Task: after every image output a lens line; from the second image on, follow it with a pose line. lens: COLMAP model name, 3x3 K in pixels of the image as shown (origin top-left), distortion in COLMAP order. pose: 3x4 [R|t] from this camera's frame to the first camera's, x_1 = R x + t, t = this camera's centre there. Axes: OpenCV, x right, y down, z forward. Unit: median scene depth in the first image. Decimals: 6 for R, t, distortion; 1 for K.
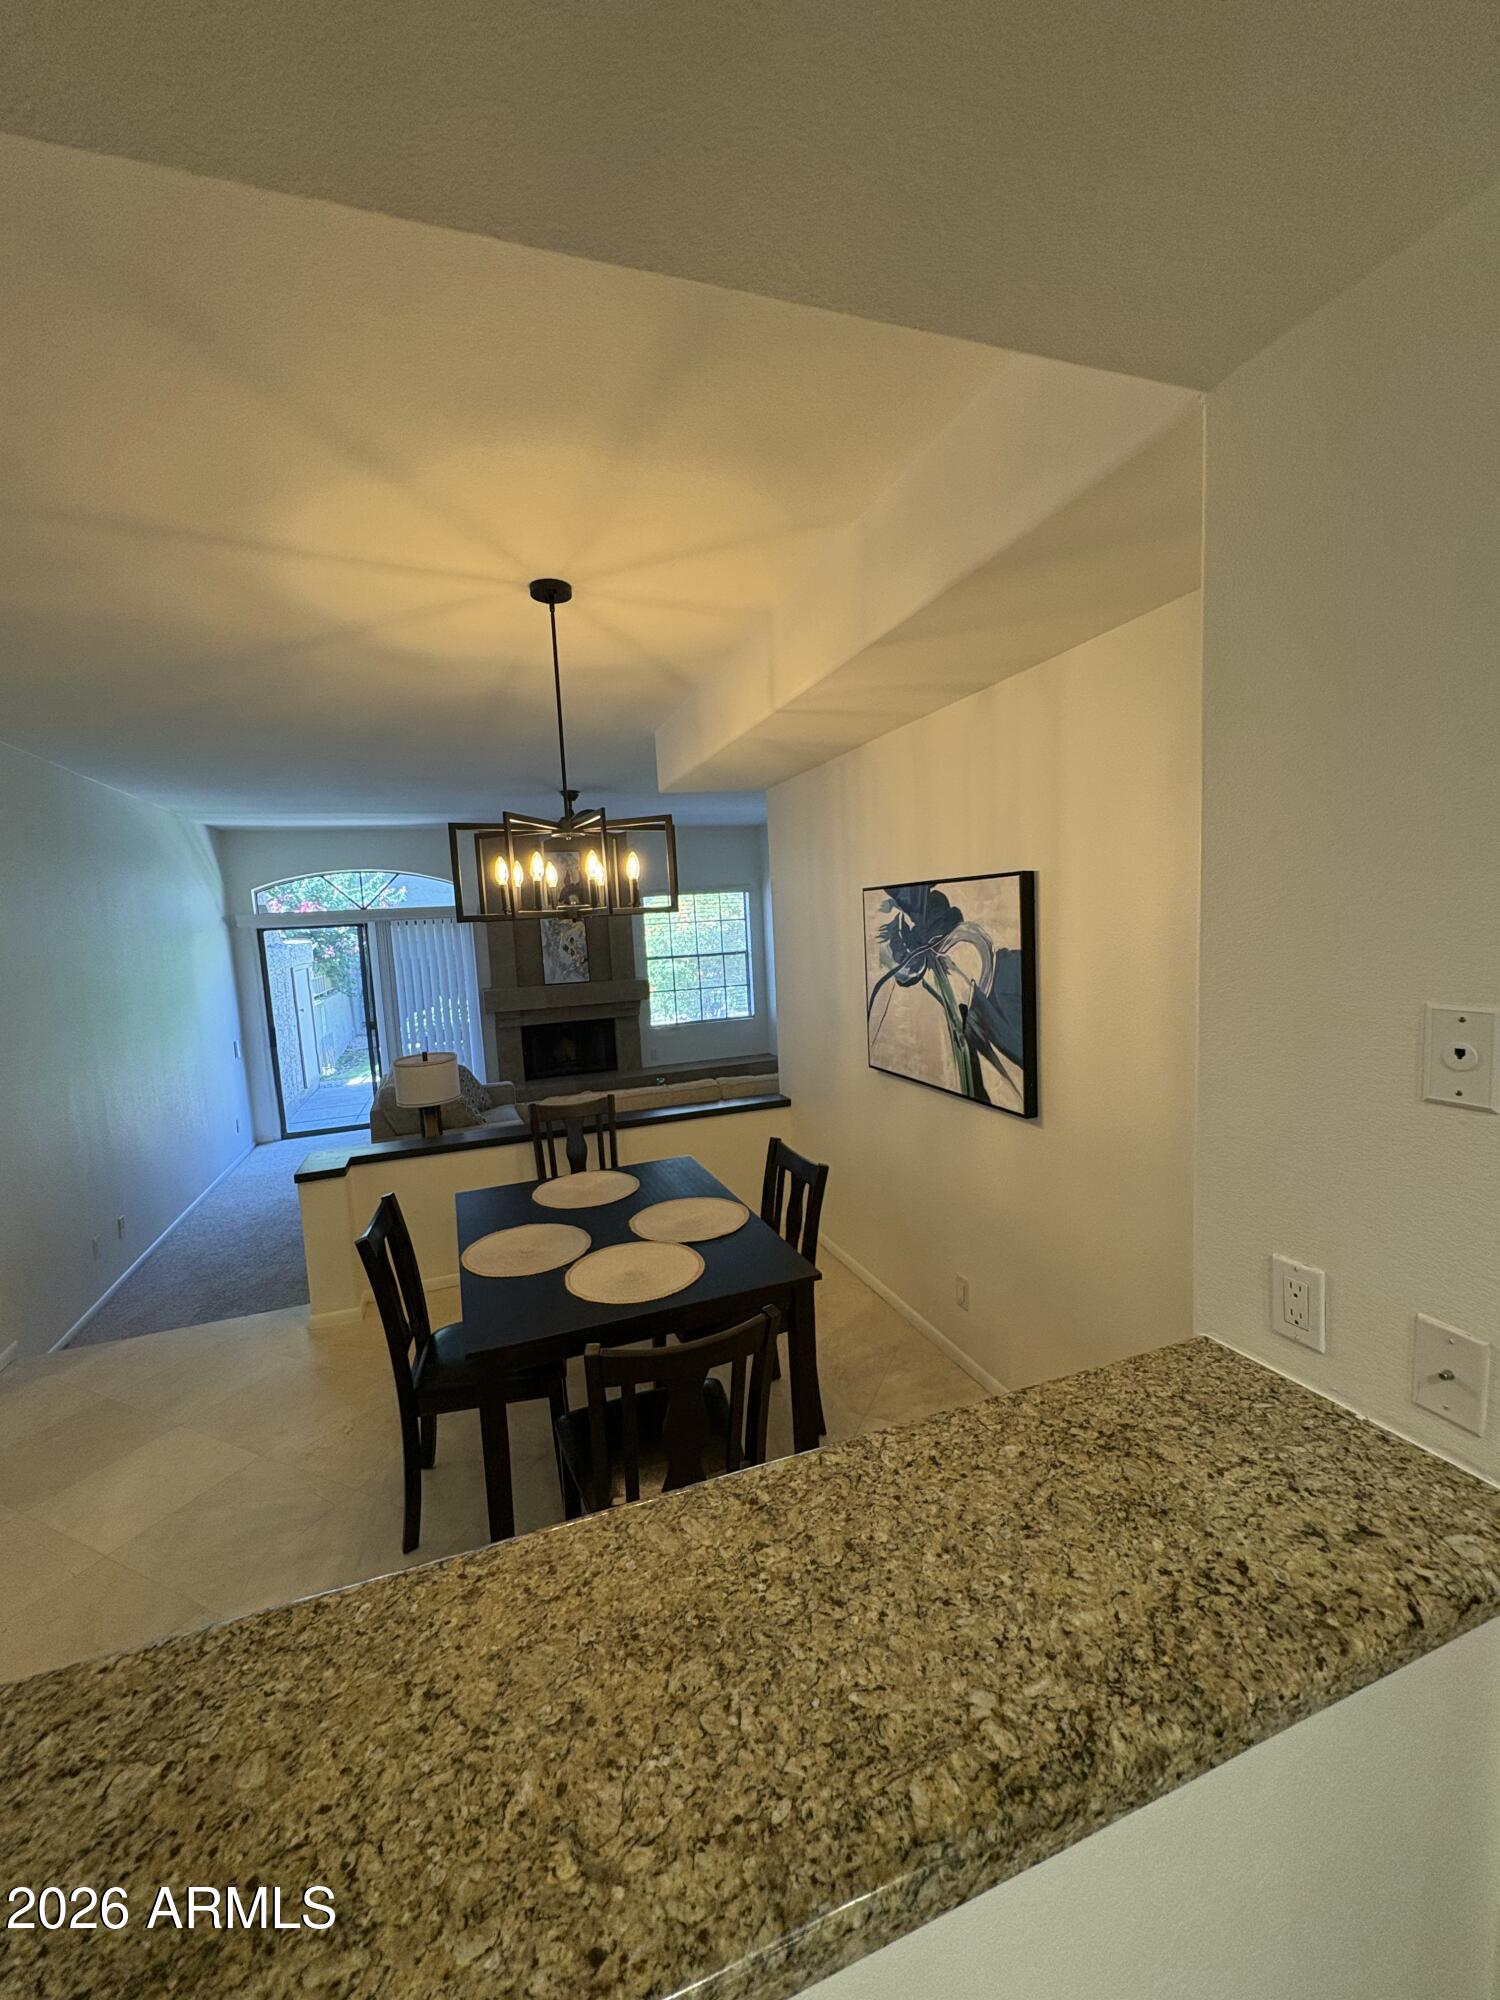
lens RADIAL K [[804.0, 0, 750.0], [0, 804.0, 1000.0], [0, 0, 1]] dist [0.001050, 0.000144]
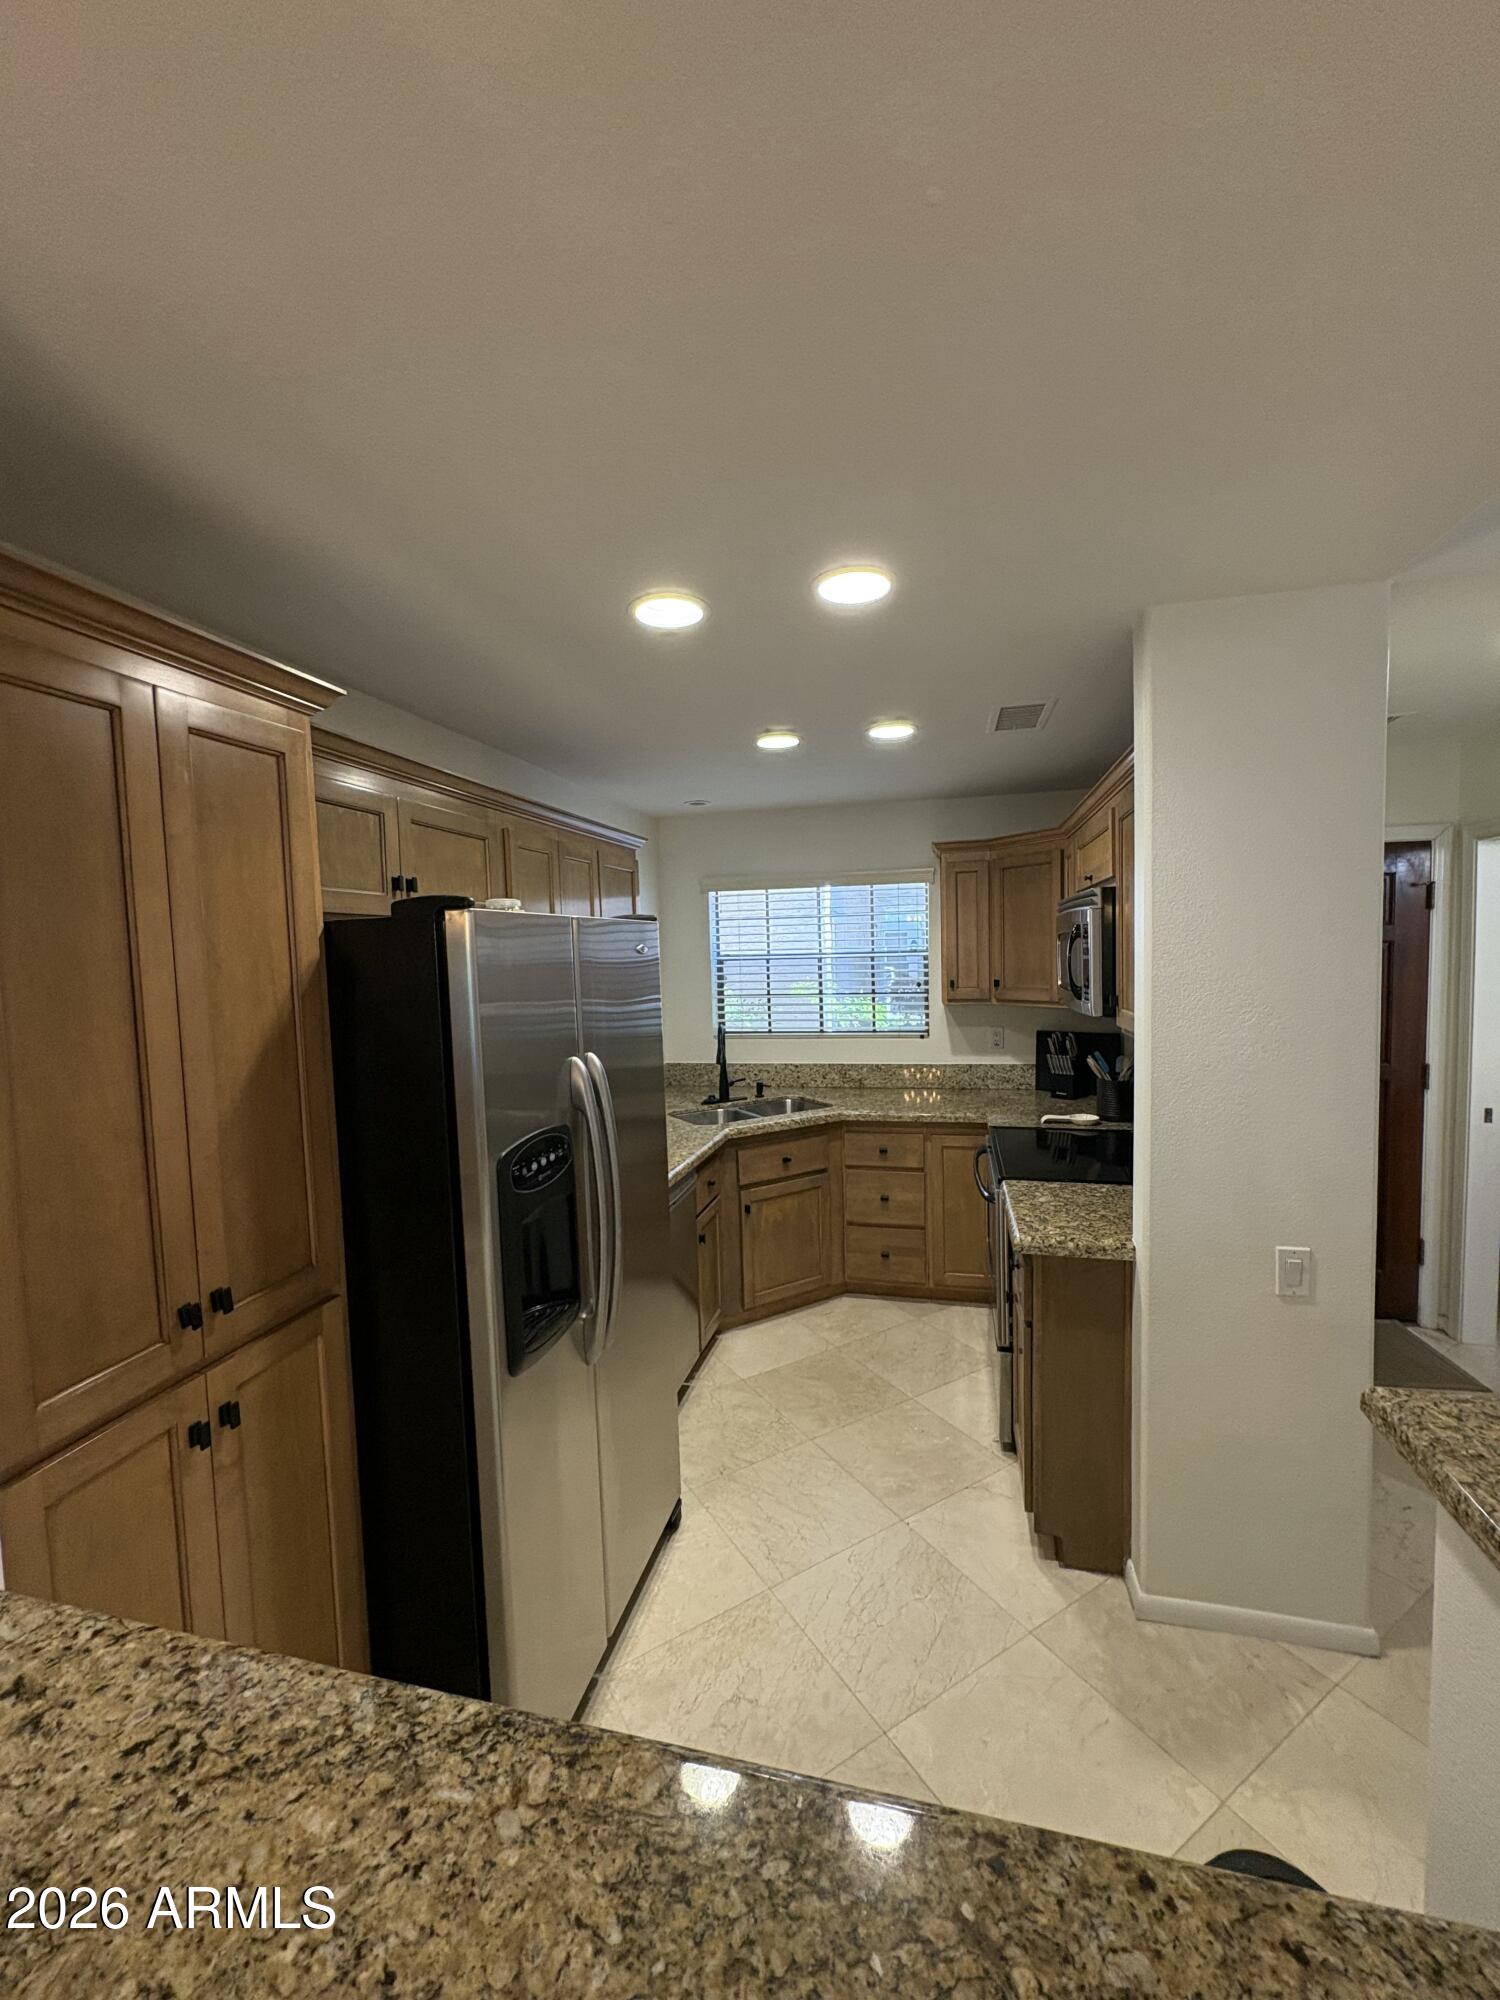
lens RADIAL K [[804.0, 0, 750.0], [0, 804.0, 1000.0], [0, 0, 1]] dist [0.001050, 0.000144]
pose [[-0.829971, 0.037184, 0.556565, -0.434868], [0.125527, 0.984634, 0.121407, -0.047172], [-0.543499, 0.170629, -0.821885, 1.467651]]
